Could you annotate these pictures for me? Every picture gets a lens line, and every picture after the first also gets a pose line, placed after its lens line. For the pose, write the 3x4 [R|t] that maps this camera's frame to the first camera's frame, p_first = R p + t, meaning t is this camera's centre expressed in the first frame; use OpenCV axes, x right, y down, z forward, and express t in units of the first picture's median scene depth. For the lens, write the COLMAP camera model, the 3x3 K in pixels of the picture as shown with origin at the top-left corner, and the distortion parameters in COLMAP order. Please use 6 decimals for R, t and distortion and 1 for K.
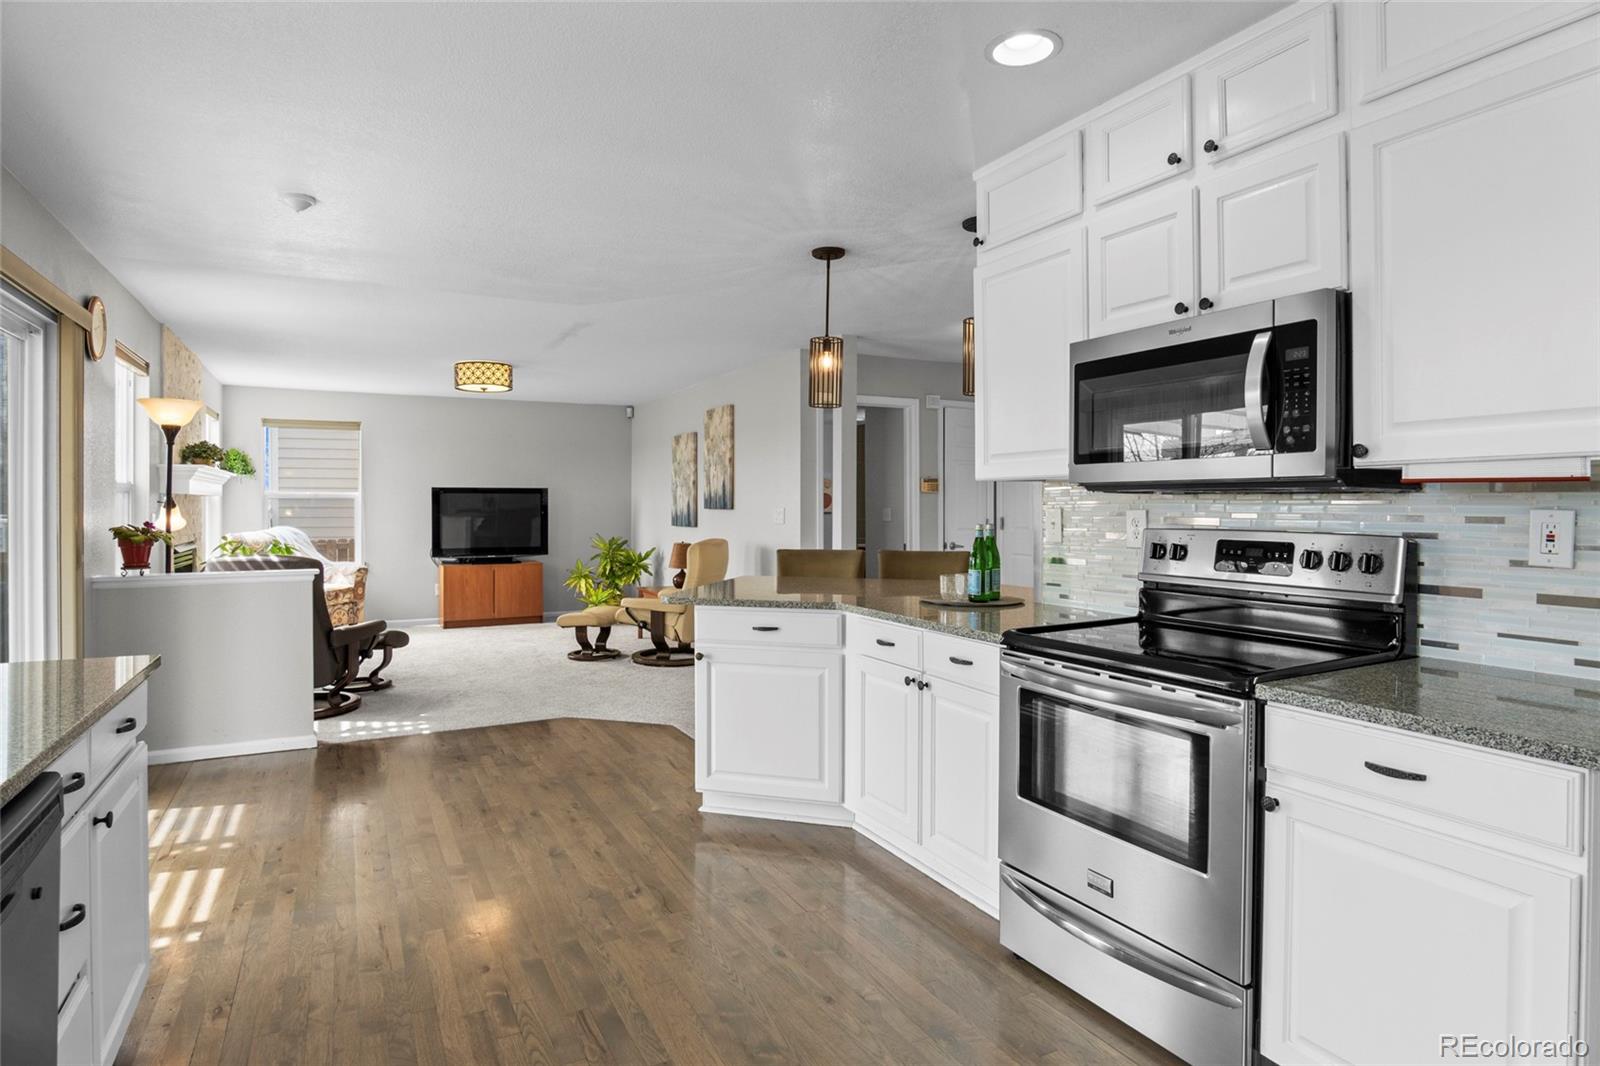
lens RADIAL K [[867.4, 0, 796.0], [0, 867.4, 509.2], [0, 0, 1]] dist [-0.030634, 0.002235]
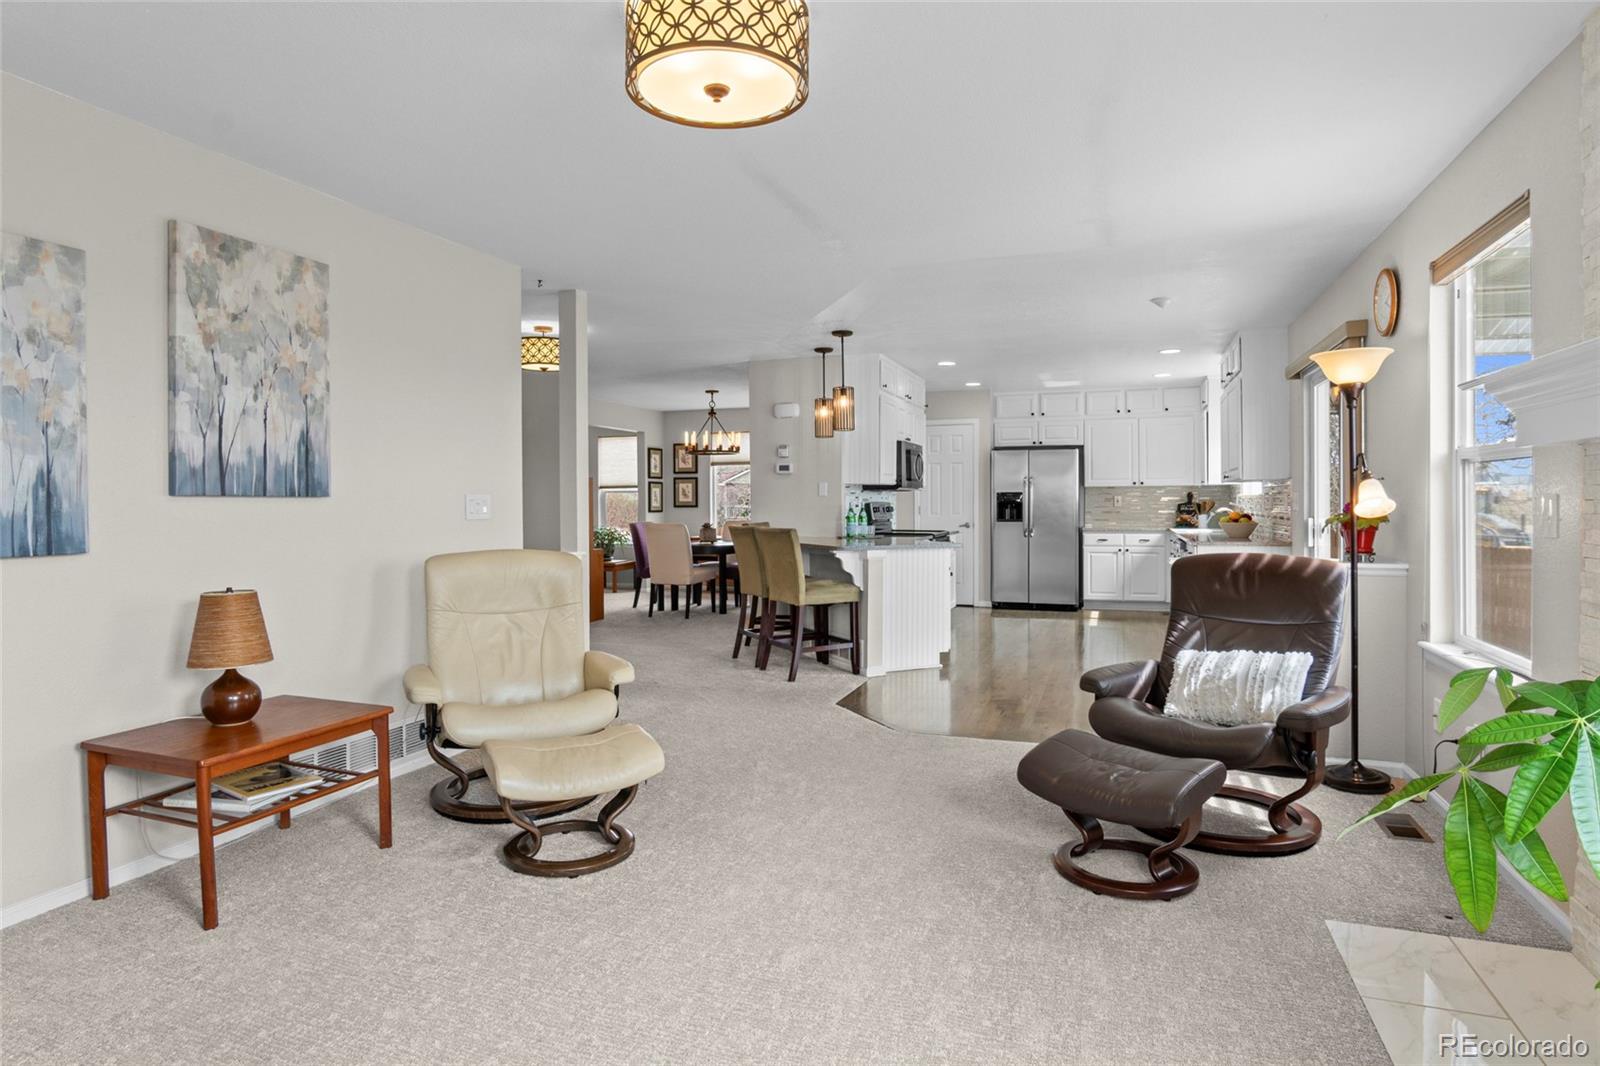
lens RADIAL K [[878.9, 0, 792.9], [0, 878.9, 510.1], [0, 0, 1]] dist [-0.029406, 0.001357]
pose [[-0.669171, -0.004162, 0.743096, -0.614459], [0.008100, 0.999884, 0.012894, 0.003081], [-0.743064, 0.014647, -0.669060, 1.203487]]
